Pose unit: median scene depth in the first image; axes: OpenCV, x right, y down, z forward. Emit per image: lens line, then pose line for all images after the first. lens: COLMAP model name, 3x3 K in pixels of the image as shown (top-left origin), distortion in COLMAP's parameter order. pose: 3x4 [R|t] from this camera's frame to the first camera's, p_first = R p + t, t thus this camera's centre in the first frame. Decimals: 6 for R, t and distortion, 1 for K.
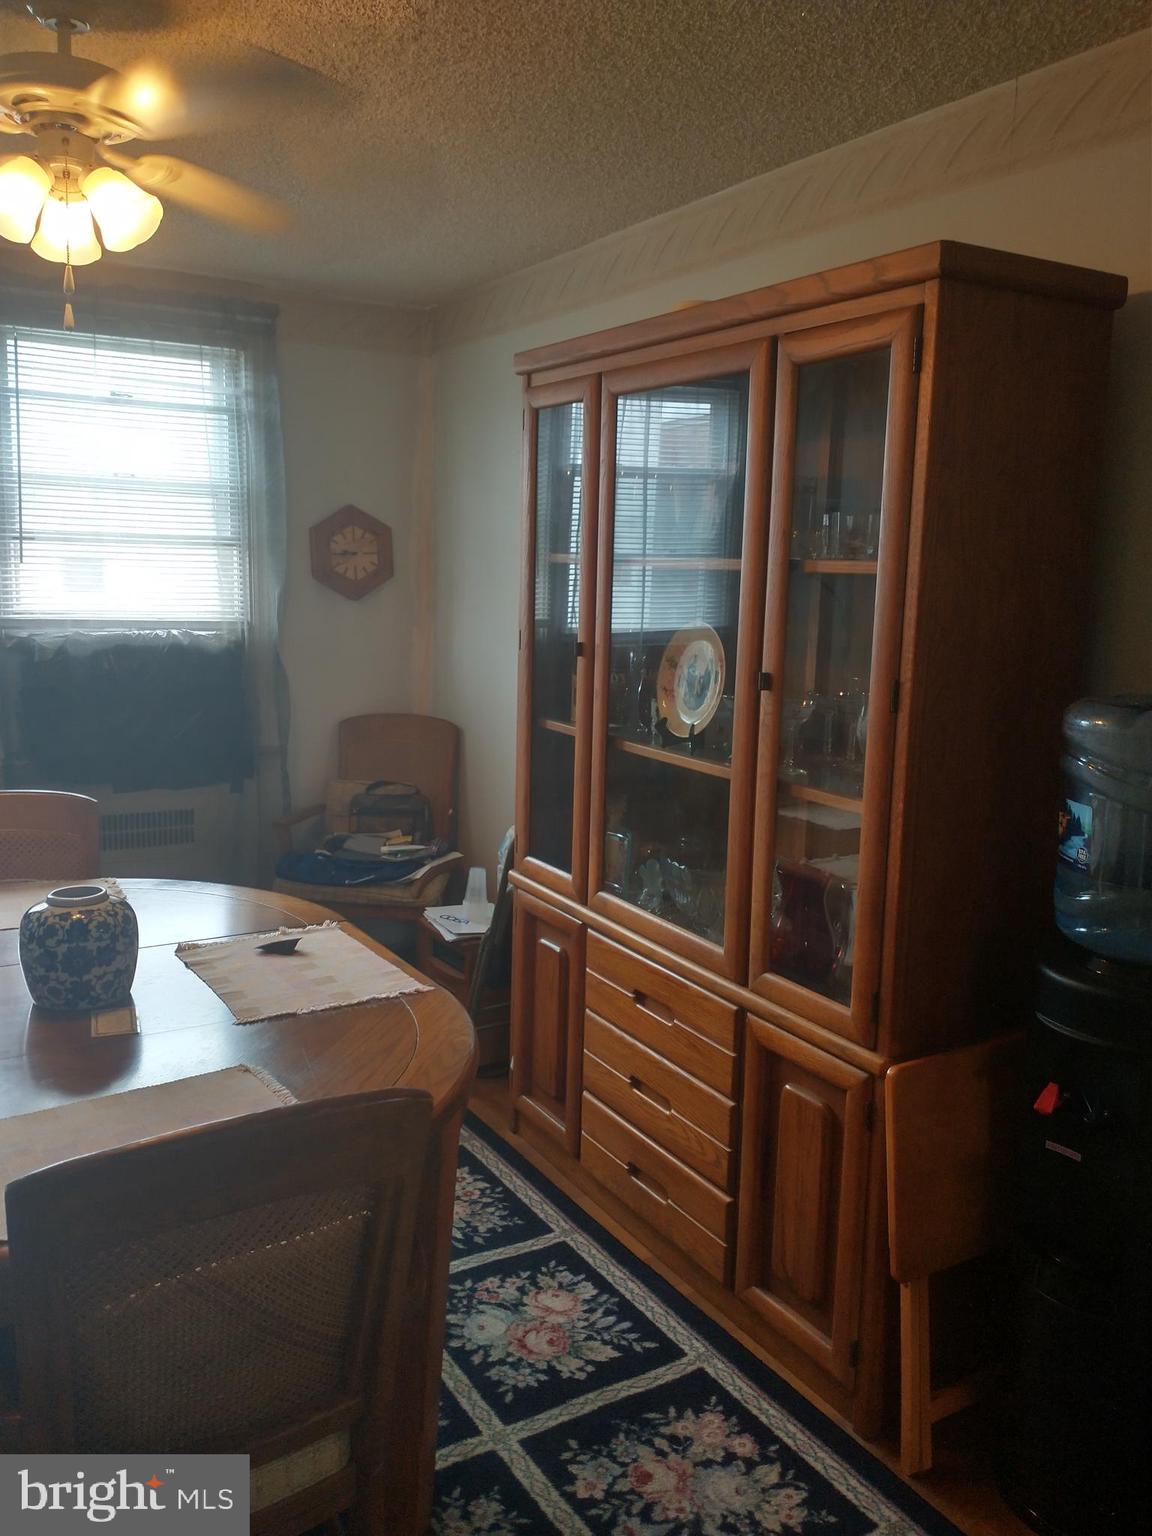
lens RADIAL K [[1215.3, 0, 566.9], [0, 1215.3, 755.6], [0, 0, 1]] dist [0.056350, -0.139773]
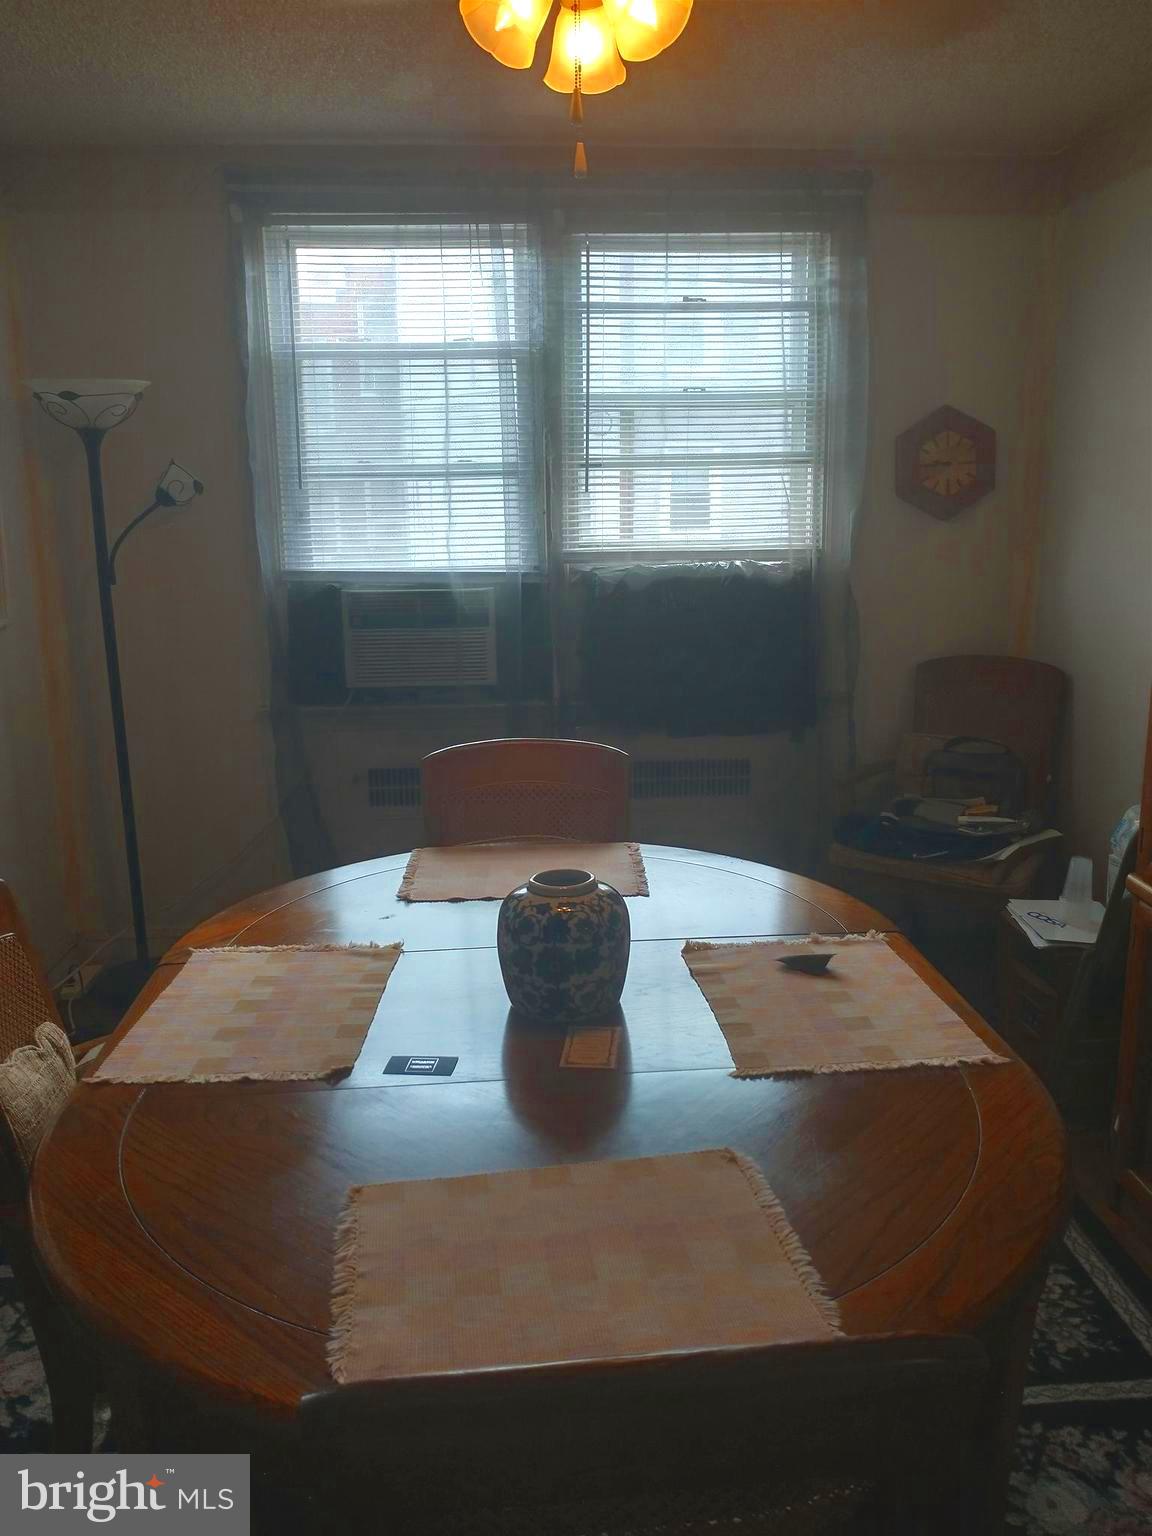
lens RADIAL K [[1260.7, 0, 579.8], [0, 1260.7, 806.9], [0, 0, 1]] dist [0.042894, -0.090155]
pose [[0.899531, 0.064472, -0.432074, -0.019680], [-0.026155, 0.995224, 0.094052, -0.011636], [0.436074, -0.073302, 0.896921, 0.183278]]
